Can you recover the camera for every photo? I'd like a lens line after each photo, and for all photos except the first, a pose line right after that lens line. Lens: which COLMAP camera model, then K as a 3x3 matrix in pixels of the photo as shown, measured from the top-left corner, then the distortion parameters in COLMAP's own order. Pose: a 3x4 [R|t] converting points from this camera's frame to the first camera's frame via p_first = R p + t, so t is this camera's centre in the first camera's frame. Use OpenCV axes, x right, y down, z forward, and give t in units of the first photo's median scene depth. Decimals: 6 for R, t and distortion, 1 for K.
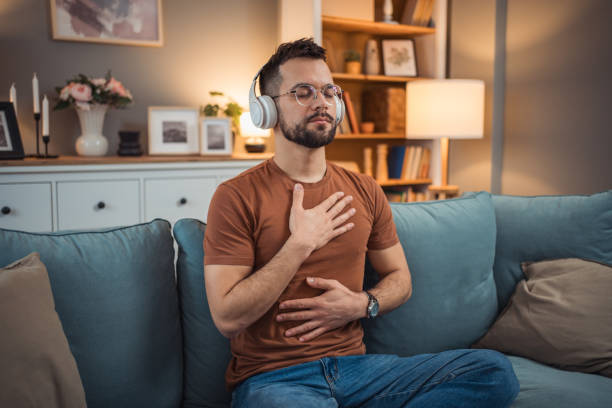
lens RADIAL K [[642.3, 0, 307.1], [0, 642.3, 200.2], [0, 0, 1]] dist [0.027443, -0.004274]
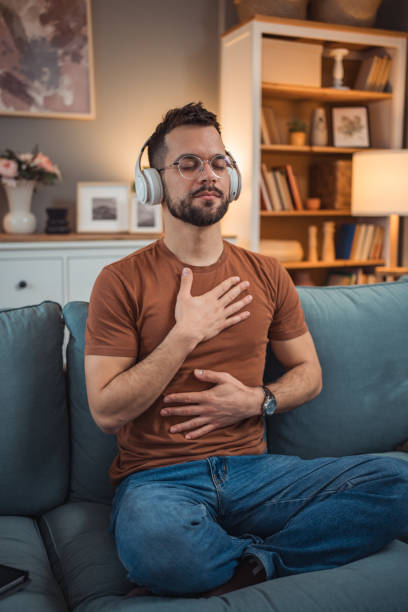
lens RADIAL K [[650.5, 0, 204.0], [0, 650.5, 306.0], [0, 0, 1]] dist [-0.013122, 0.140337]
pose [[0.991379, 0.017716, -0.129824, 0.106139], [-0.012158, 0.998980, 0.043480, -0.007569], [0.130462, -0.041527, 0.990583, 0.075373]]
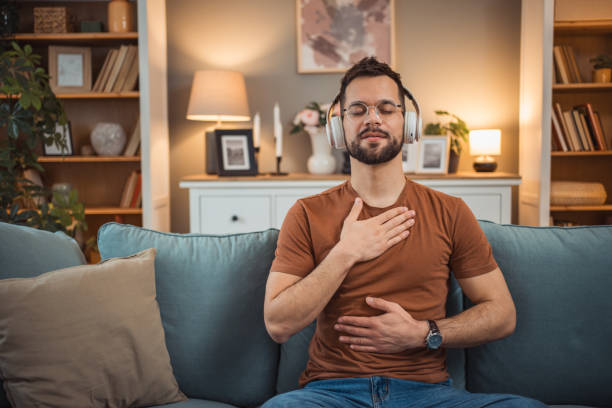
lens RADIAL K [[642.3, 0, 307.1], [0, 642.3, 200.2], [0, 0, 1]] dist [0.027443, -0.004274]
pose [[0.828968, 0.029577, -0.558513, 0.389857], [-0.048064, 0.998674, -0.018452, -0.001205], [0.557227, 0.042141, 0.829290, 0.090510]]
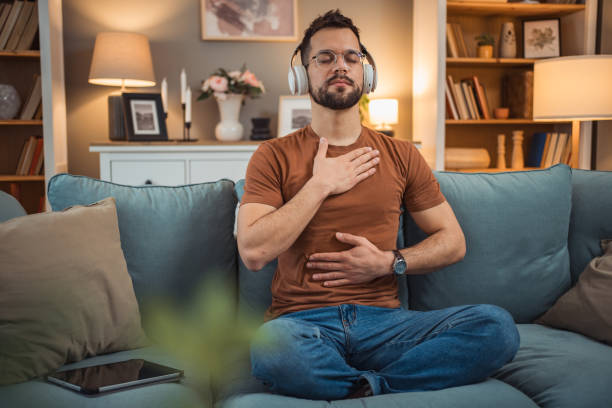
lens RADIAL K [[659.9, 0, 306.9], [0, 659.9, 214.9], [0, 0, 1]] dist [-0.029709, 0.147912]
pose [[0.938596, 0.029049, -0.343792, 0.278965], [-0.028987, 0.999566, 0.005321, 0.073088], [0.343798, 0.004972, 0.939031, -0.049986]]
